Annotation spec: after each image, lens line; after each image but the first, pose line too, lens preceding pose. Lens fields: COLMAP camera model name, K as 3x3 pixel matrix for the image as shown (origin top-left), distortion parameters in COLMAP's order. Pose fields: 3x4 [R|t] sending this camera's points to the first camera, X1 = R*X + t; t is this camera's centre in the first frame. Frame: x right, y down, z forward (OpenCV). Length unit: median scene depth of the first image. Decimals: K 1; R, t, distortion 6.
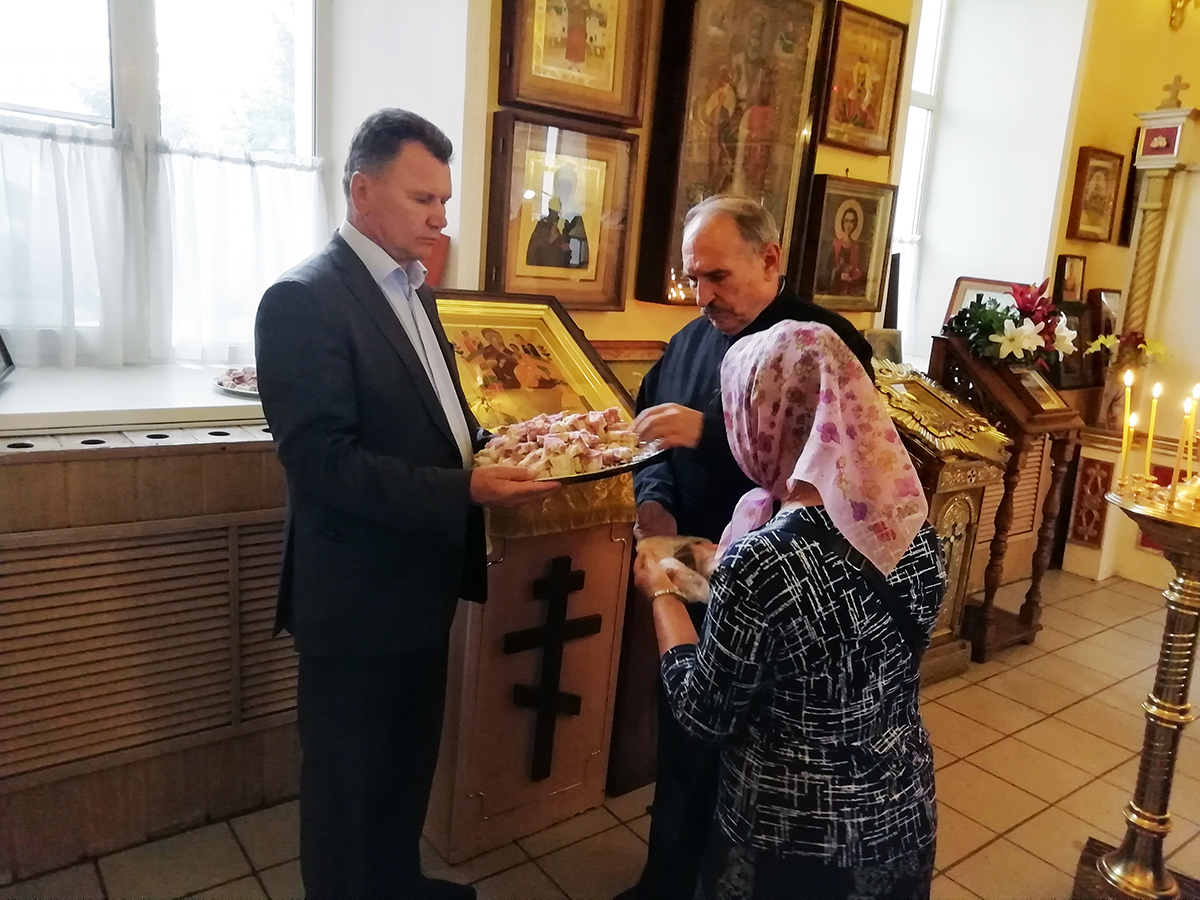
lens RADIAL K [[891.9, 0, 585.9], [0, 891.9, 439.4], [0, 0, 1]] dist [0.016117, 0.001935]
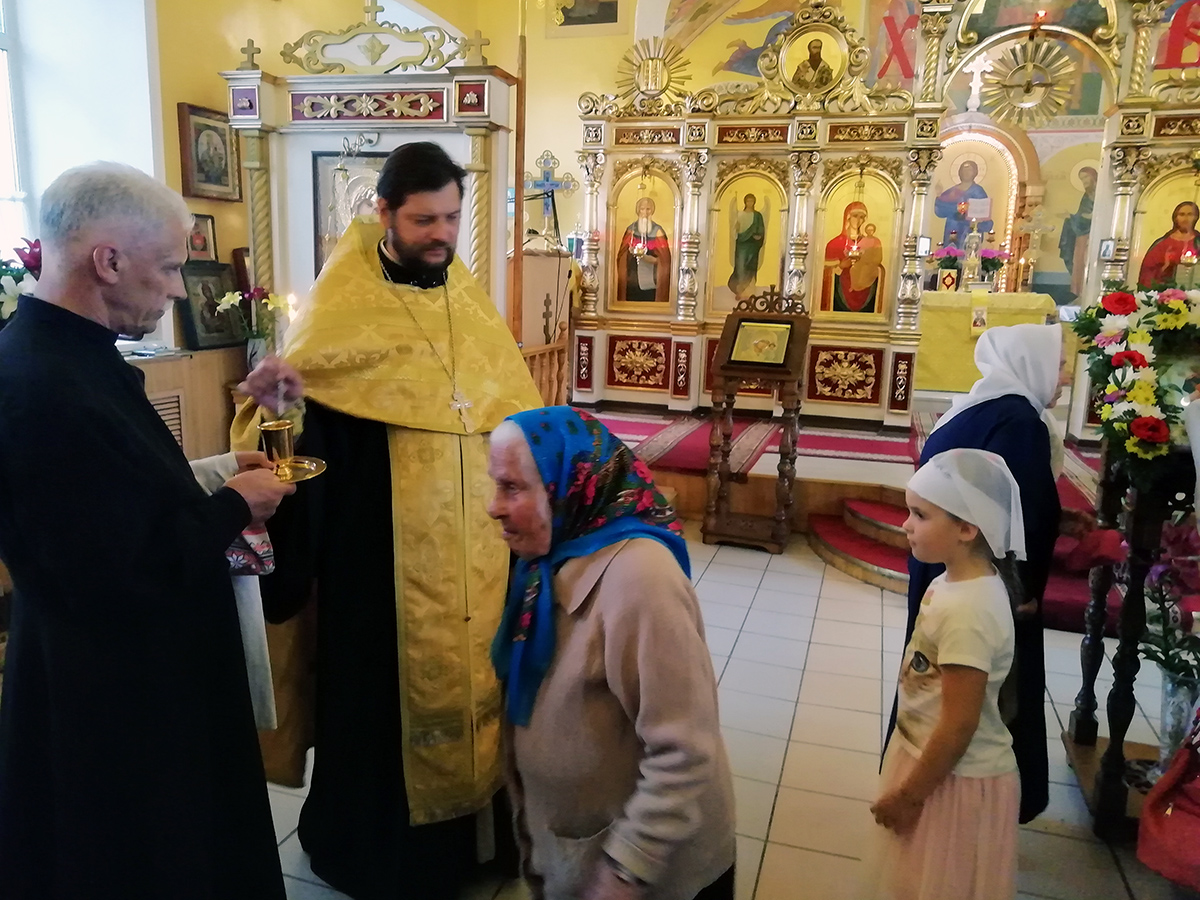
lens RADIAL K [[886.9, 0, 609.7], [0, 886.9, 441.5], [0, 0, 1]] dist [0.013181, 0.012502]
pose [[0.805346, -0.148533, 0.573896, 0.510273], [0.134661, 0.988631, 0.066903, 0.064159], [-0.577308, 0.023402, 0.816191, -0.102563]]
